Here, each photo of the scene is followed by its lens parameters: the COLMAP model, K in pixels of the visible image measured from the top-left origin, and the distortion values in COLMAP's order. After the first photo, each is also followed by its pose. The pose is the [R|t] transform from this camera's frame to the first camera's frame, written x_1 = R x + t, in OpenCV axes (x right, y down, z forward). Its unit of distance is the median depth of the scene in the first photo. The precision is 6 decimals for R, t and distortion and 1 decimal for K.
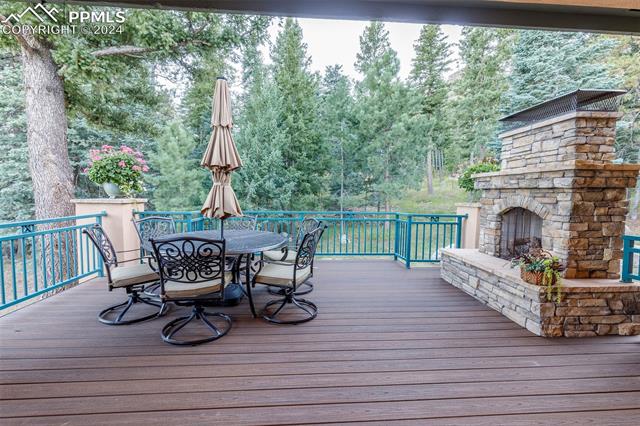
lens RADIAL K [[299.8, 0, 319.6], [0, 299.8, 215.3], [0, 0, 1]] dist [0.005851, 0.001812]
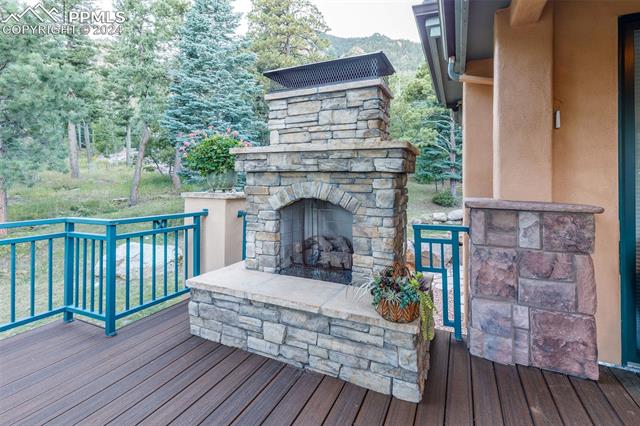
lens RADIAL K [[299.8, 0, 316.8], [0, 299.8, 180.6], [0, 0, 1]] dist [0.005851, 0.001812]
pose [[0.492379, -0.003523, 0.870374, 0.051669], [0.058526, 0.997863, -0.029070, -0.043784], [-0.868411, 0.065253, 0.491532, 0.590848]]
